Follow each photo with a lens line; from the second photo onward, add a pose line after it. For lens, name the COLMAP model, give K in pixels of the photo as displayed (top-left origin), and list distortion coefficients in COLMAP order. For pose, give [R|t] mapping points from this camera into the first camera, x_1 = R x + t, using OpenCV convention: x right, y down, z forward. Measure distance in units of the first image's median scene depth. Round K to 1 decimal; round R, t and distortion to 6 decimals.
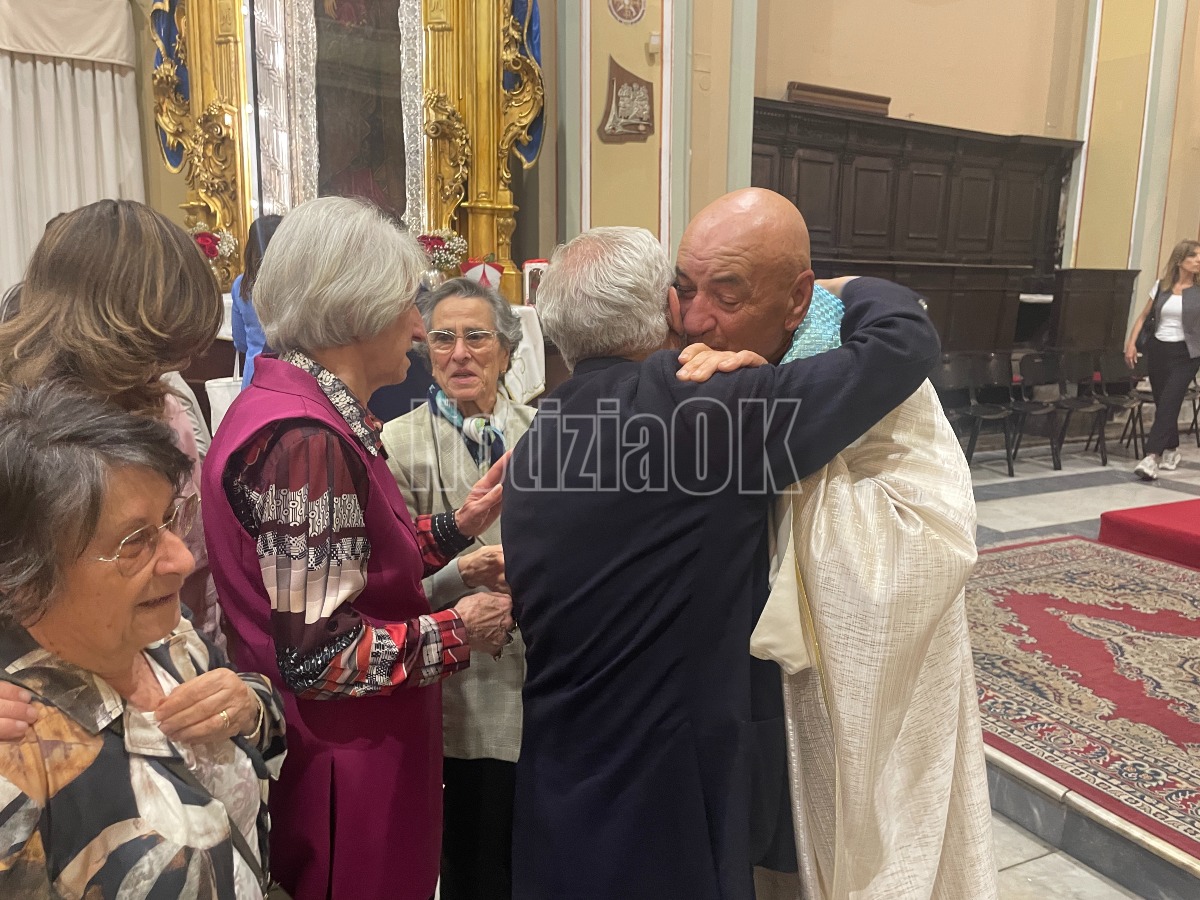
lens RADIAL K [[930.2, 0, 620.3], [0, 930.2, 452.4], [0, 0, 1]] dist [0.090371, -0.125248]
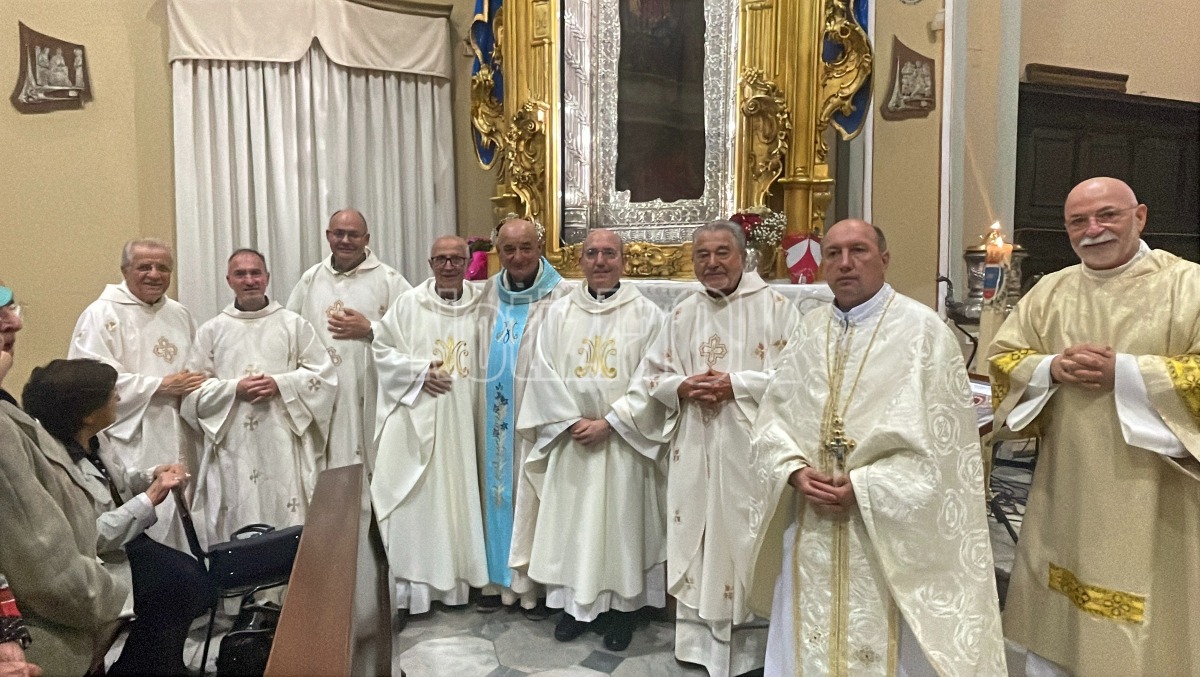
lens RADIAL K [[754.0, 0, 602.0], [0, 754.0, 340.4], [0, 0, 1]] dist [0.066996, -0.069841]
pose [[0.981880, -0.003756, -0.189469, -0.184235], [-0.012662, 0.996269, -0.085367, -0.028841], [0.189082, 0.086219, 0.978169, 0.199023]]
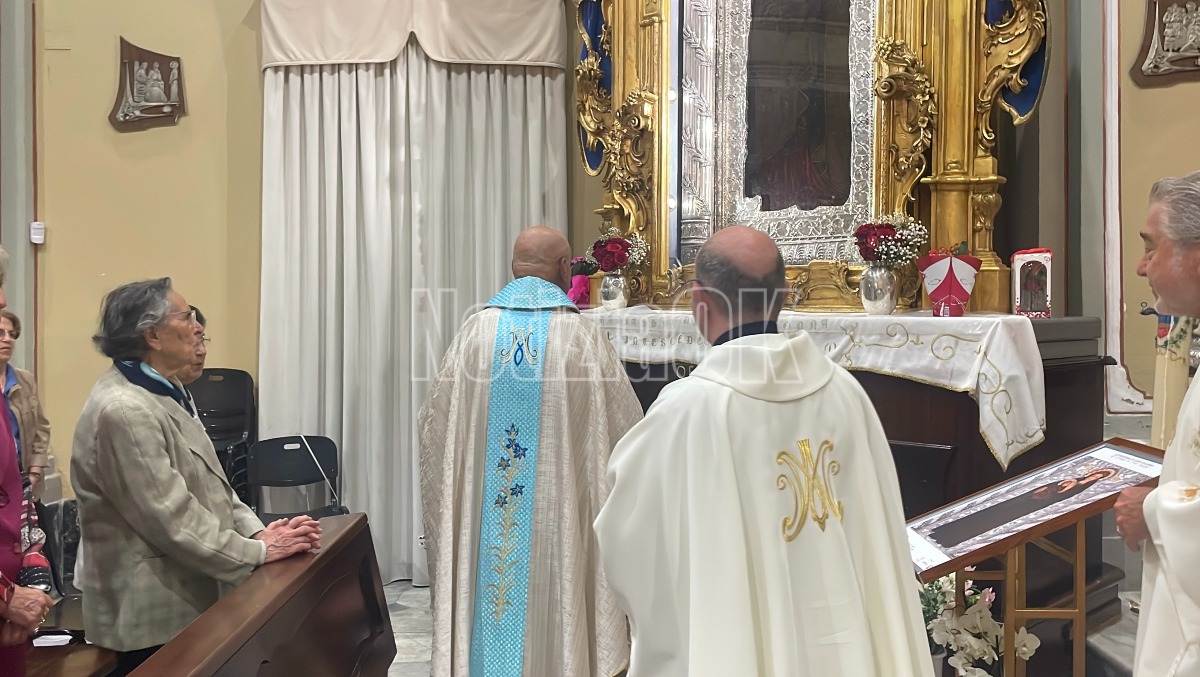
lens RADIAL K [[1061.0, 0, 606.5], [0, 1061.0, 309.3], [0, 0, 1]] dist [0.116104, -0.168496]
pose [[0.889535, -0.015764, -0.456594, -0.007193], [-0.062752, 0.985717, -0.156284, -0.017453], [0.452536, 0.167672, 0.875841, 0.158949]]
